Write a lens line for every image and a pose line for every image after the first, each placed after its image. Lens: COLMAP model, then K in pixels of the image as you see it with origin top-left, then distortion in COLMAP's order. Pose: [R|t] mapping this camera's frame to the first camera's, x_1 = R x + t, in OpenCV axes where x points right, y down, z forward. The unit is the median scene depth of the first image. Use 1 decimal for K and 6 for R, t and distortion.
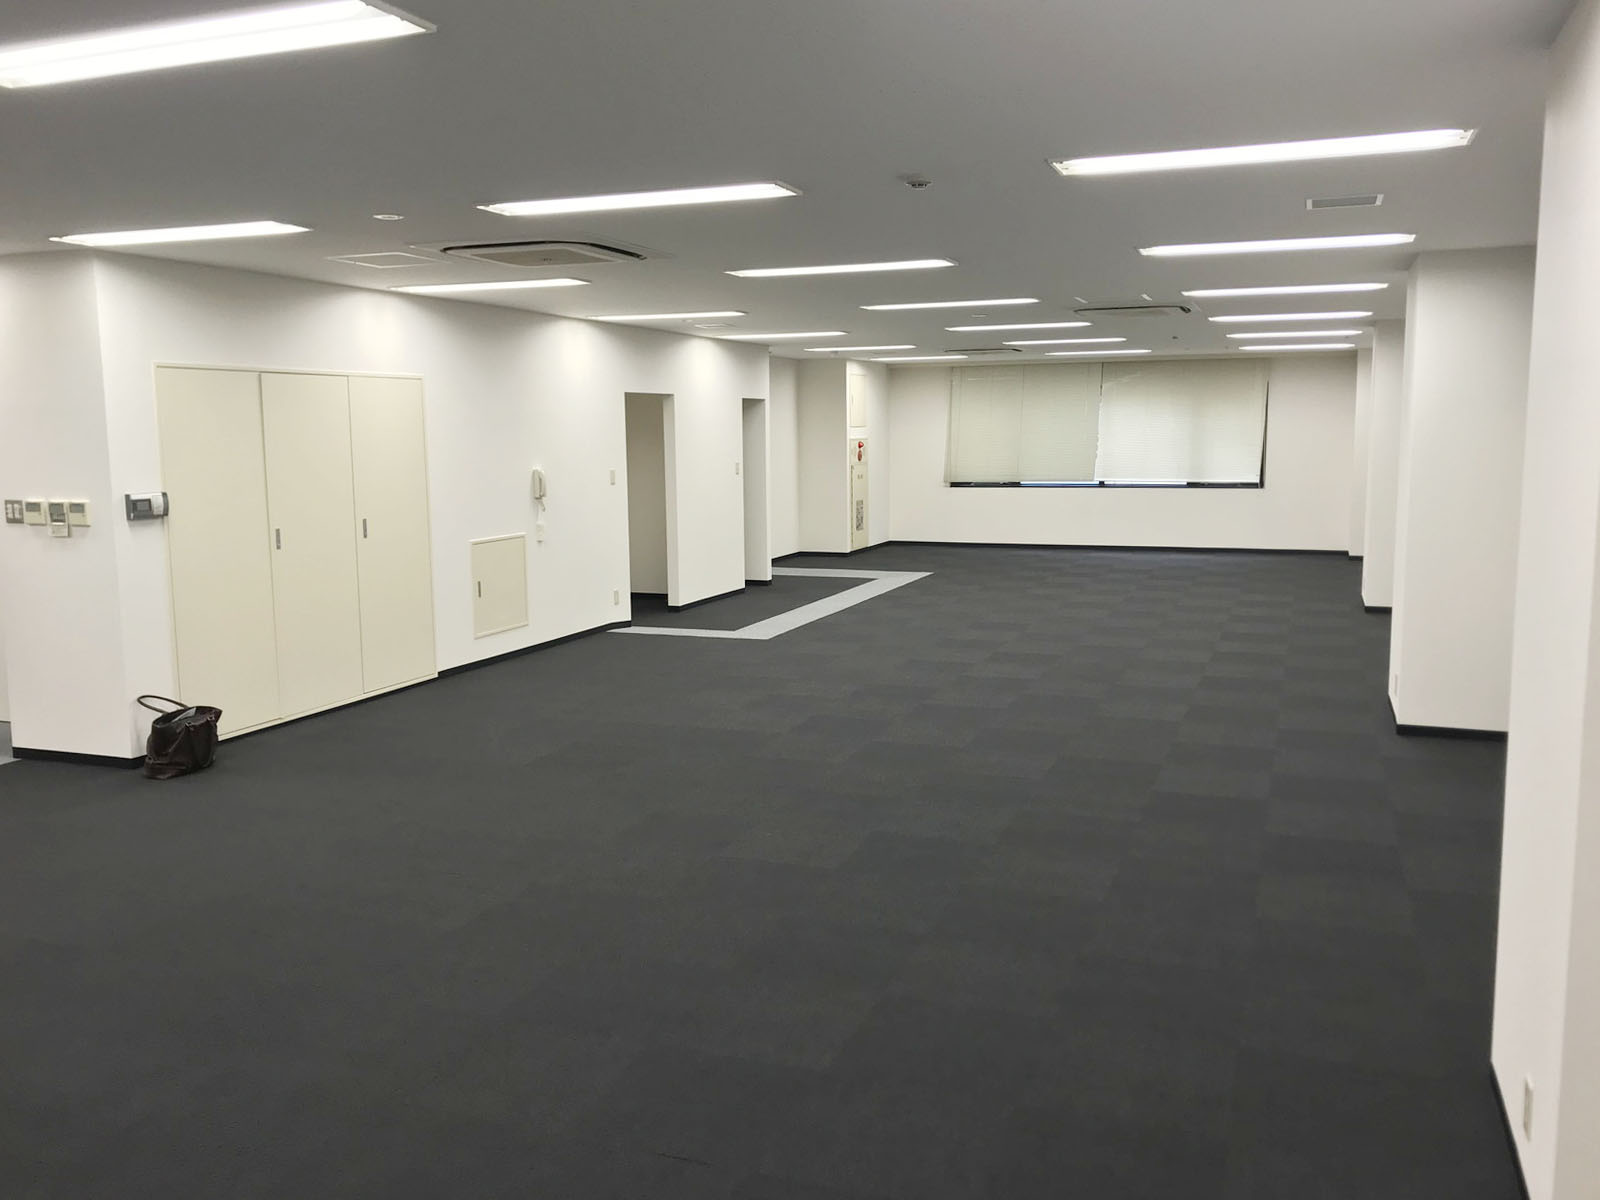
lens RADIAL K [[1316.6, 0, 804.4], [0, 1316.6, 591.3], [0, 0, 1]] dist [-0.004277, -0.006544]
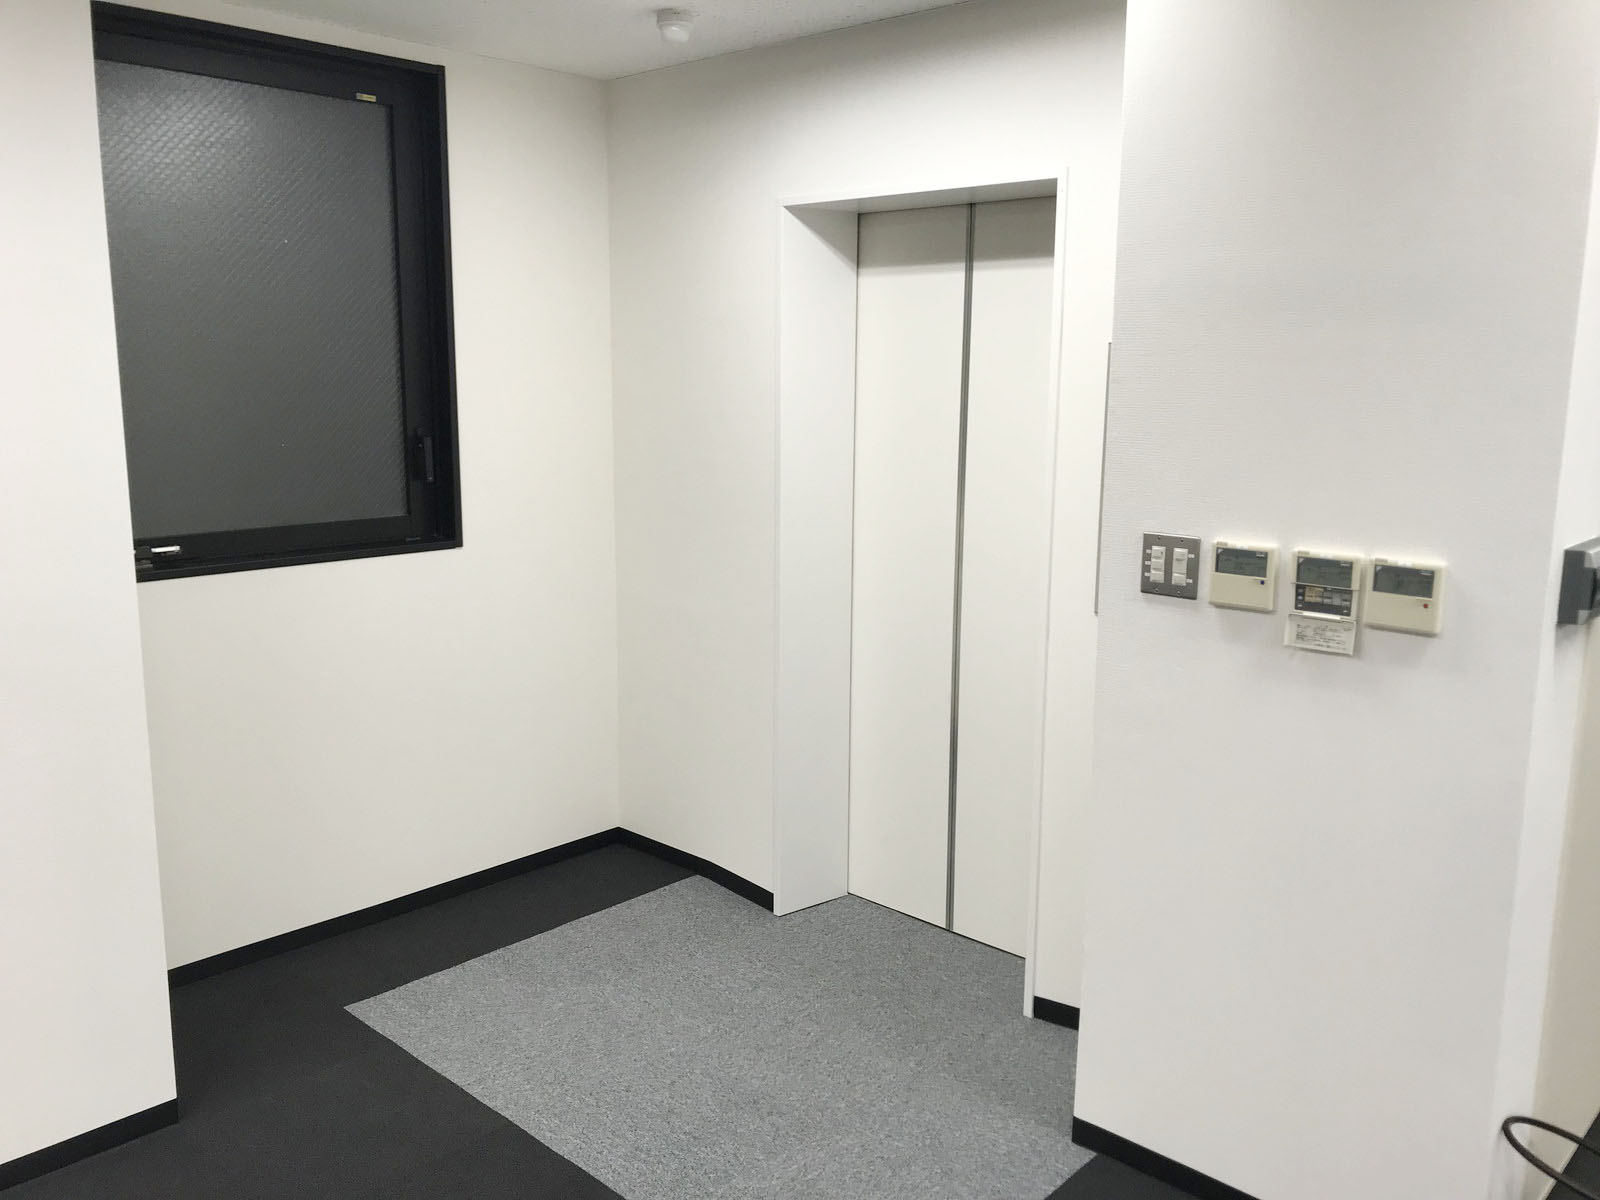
lens RADIAL K [[1316.6, 0, 801.1], [0, 1316.6, 601.8], [0, 0, 1]] dist [-0.004277, -0.006544]
pose [[0.920456, 0.081593, -0.382234, -0.559061], [-0.057297, 0.995570, 0.074543, -0.073394], [0.386623, -0.046712, 0.921054, 0.613448]]
